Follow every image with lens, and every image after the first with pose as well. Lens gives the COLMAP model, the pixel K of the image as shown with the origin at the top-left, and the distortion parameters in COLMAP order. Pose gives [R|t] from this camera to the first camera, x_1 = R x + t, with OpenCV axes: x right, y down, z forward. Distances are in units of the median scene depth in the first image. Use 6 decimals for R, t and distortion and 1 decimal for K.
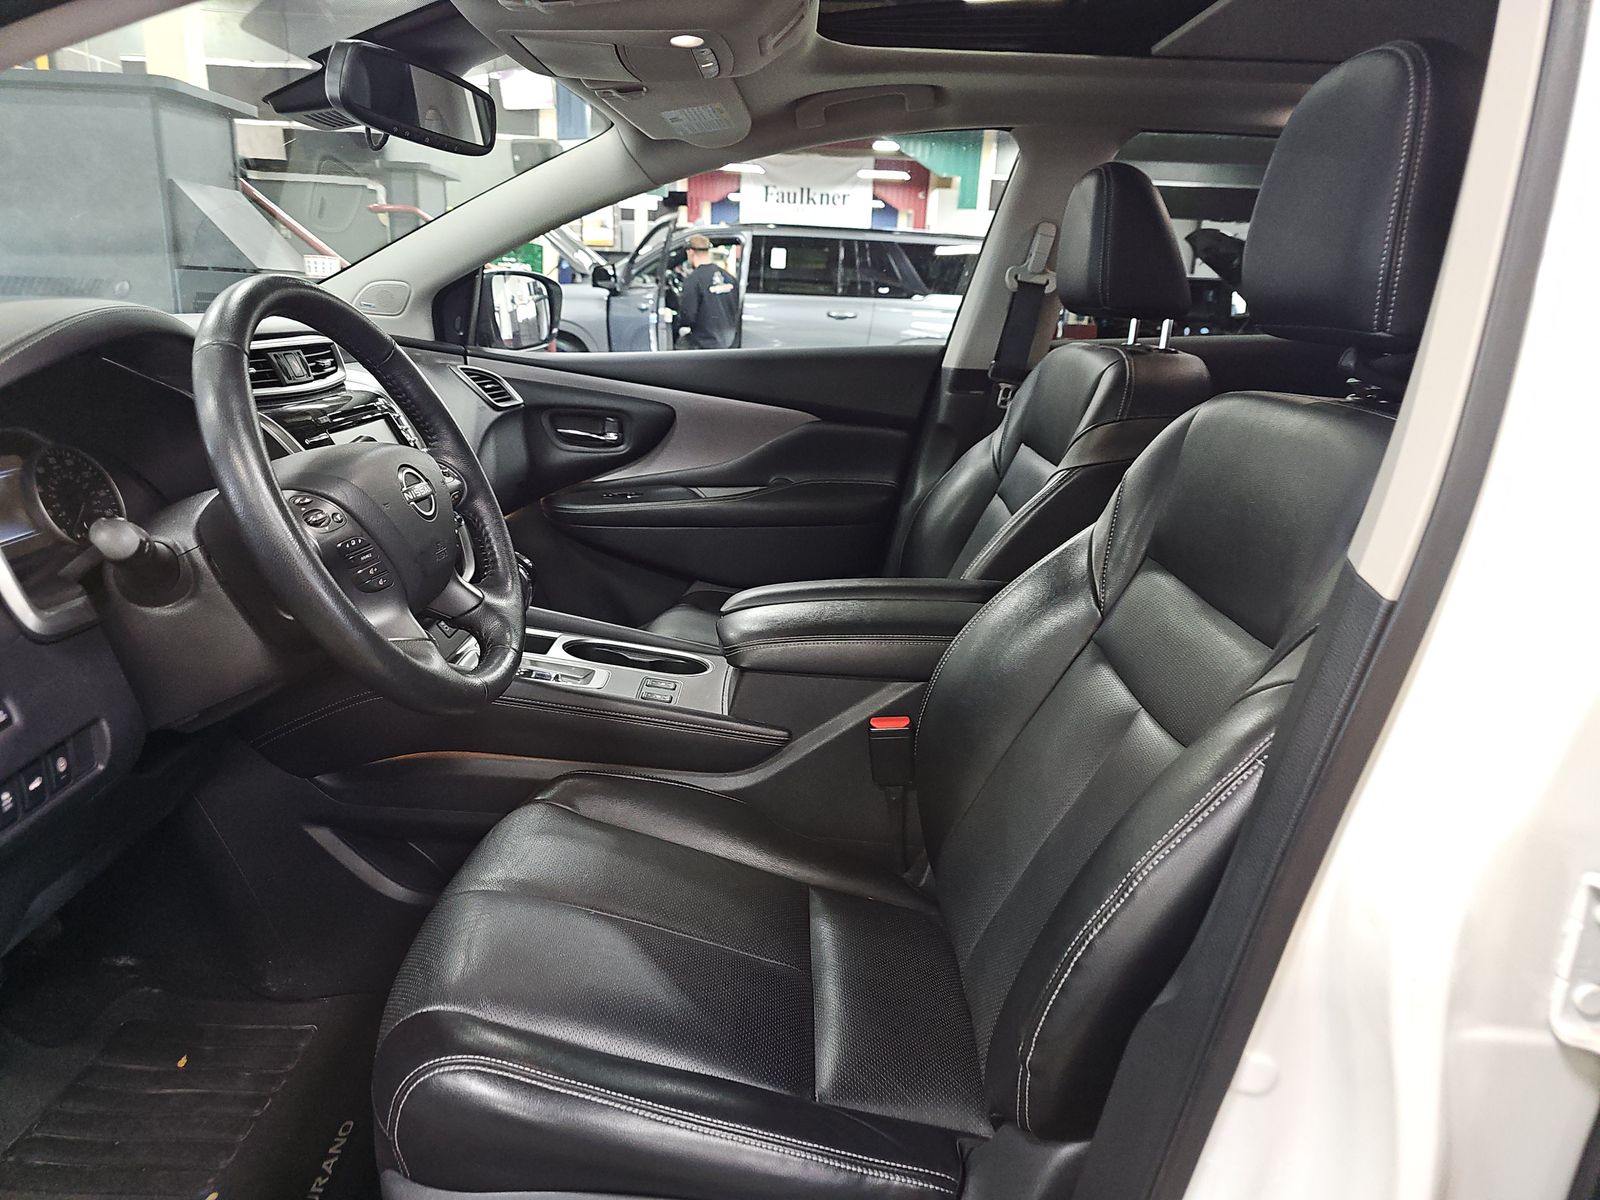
lens RADIAL K [[1060.7, 0, 752.8], [0, 1060.7, 601.3], [0, 0, 1]] dist [0.057856, -0.036236]
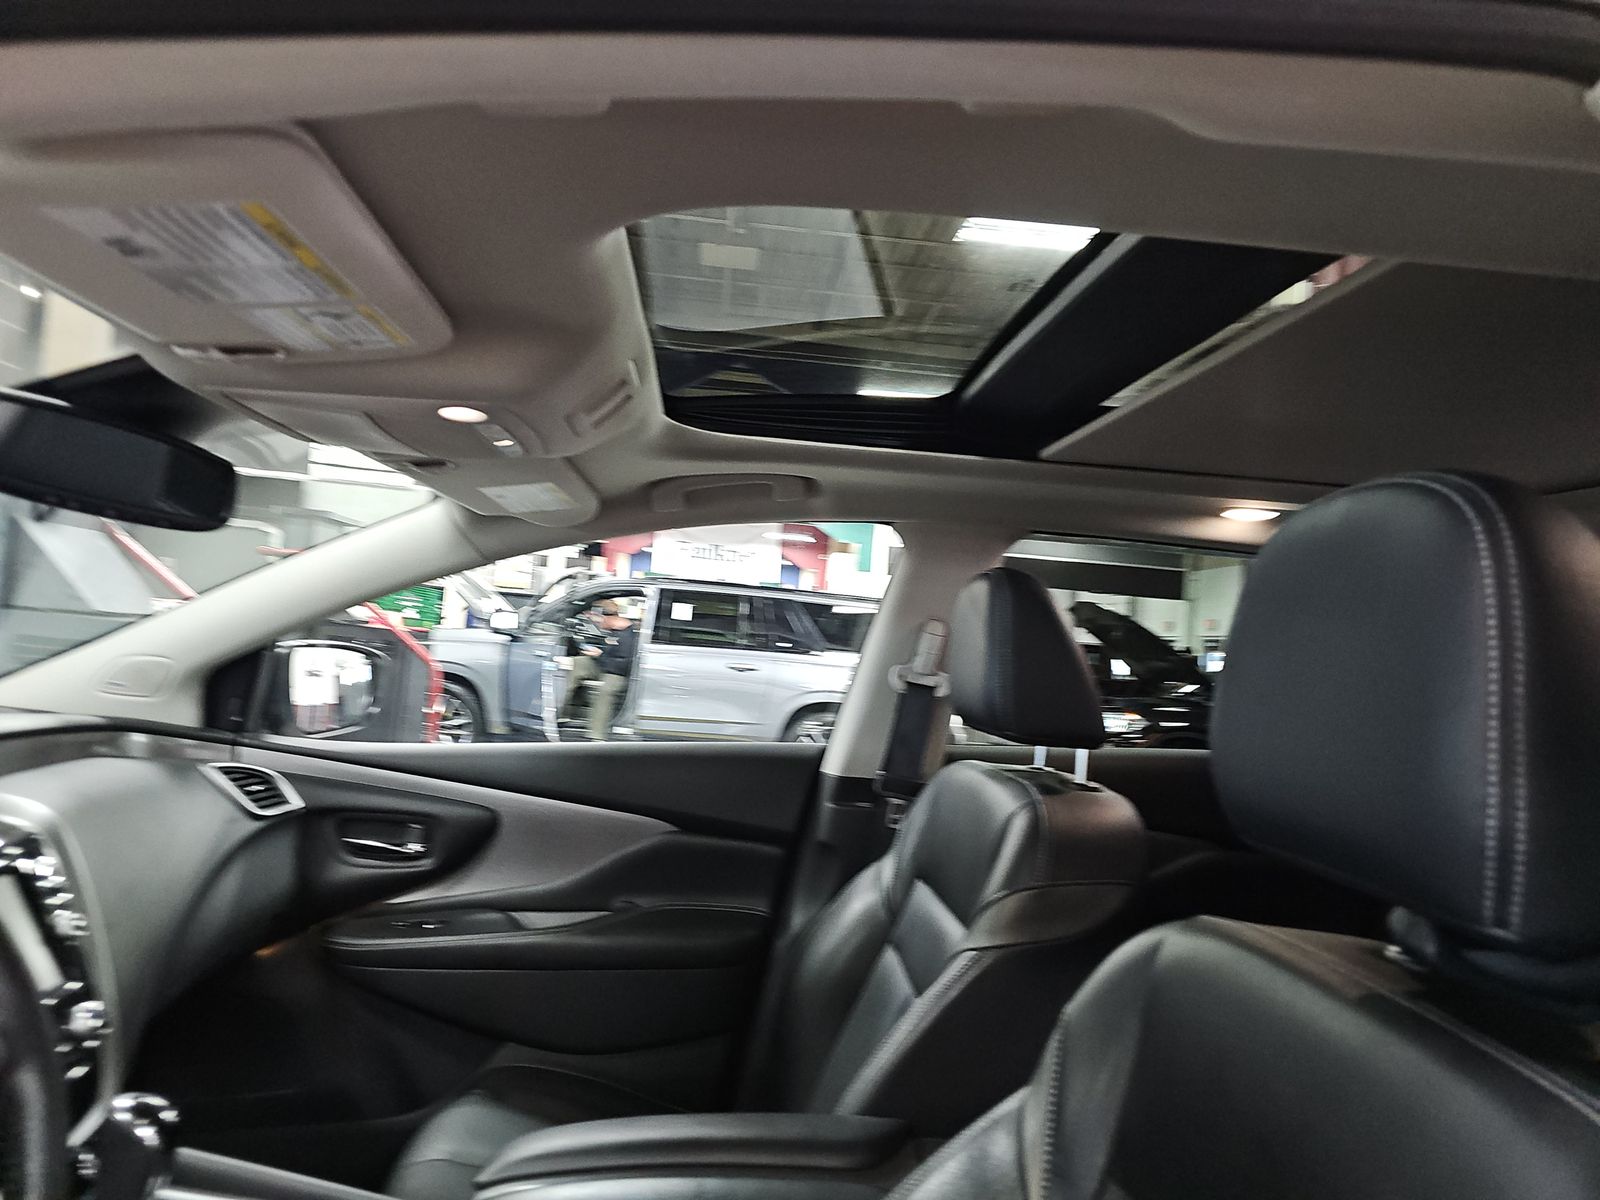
lens RADIAL K [[1060.7, 0, 752.8], [0, 1060.7, 601.3], [0, 0, 1]] dist [0.057856, -0.036236]
pose [[0.995997, 0.038883, 0.080484, 0.048474], [-0.012078, 0.950712, -0.309840, -0.085670], [-0.088565, 0.307627, 0.947376, 0.160444]]
